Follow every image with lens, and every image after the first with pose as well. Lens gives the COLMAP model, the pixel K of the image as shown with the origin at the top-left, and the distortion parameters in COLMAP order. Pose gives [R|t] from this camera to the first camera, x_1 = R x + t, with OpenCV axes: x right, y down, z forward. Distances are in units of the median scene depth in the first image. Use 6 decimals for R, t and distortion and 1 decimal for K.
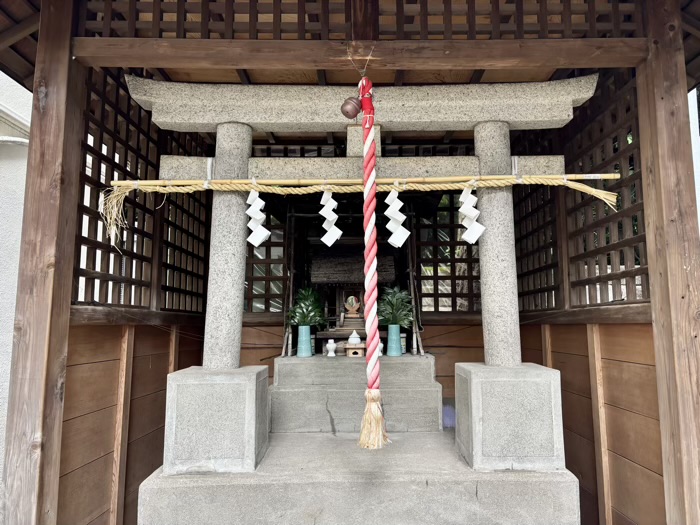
lens RADIAL K [[529.5, 0, 363.5], [0, 529.5, 263.0], [0, 0, 1]] dist [0.047378, -0.001627]
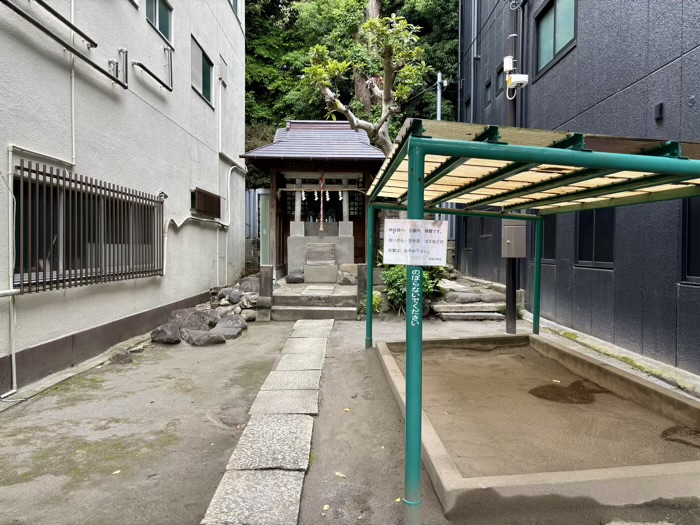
lens RADIAL K [[518.7, 0, 386.8], [0, 518.7, 262.8], [0, 0, 1]] dist [0.004129, -0.001158]
pose [[0.998447, 0.010084, 0.054796, 0.401784], [-0.017505, 0.990459, 0.136693, -0.145374], [-0.052895, -0.137440, 0.989097, -4.705525]]
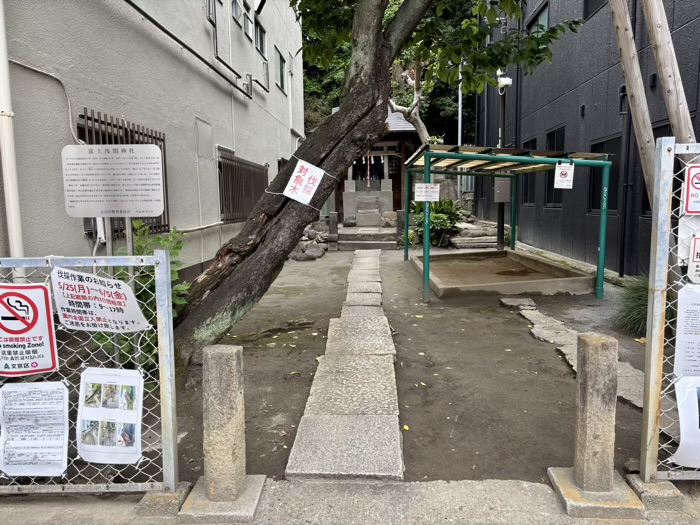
lens RADIAL K [[529.5, 0, 363.5], [0, 529.5, 263.0], [0, 0, 1]] dist [0.047378, -0.001627]
pose [[0.998697, -0.000236, -0.051036, 0.319291], [0.011467, 0.975458, 0.219887, -0.314608], [0.049731, -0.220186, 0.974189, -6.673093]]
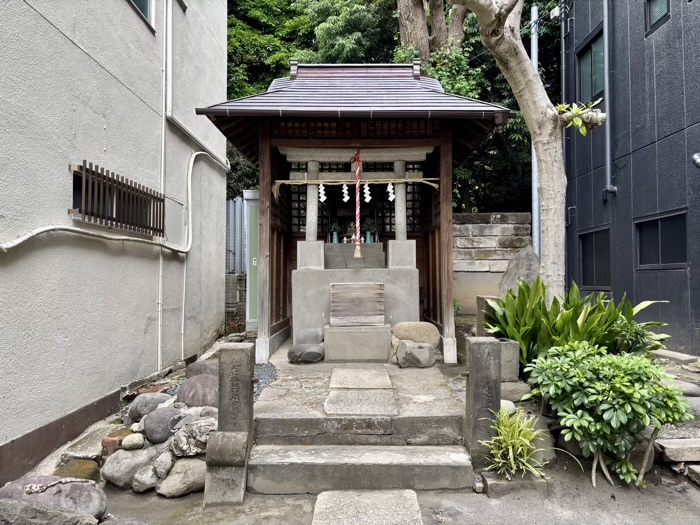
lens RADIAL K [[529.5, 0, 363.5], [0, 529.5, 263.0], [0, 0, 1]] dist [0.047378, -0.001627]
pose [[0.999990, 0.002259, -0.003895, 0.053497], [-0.001950, 0.996988, 0.077529, 0.082520], [0.004059, -0.077520, 0.996983, -2.086839]]
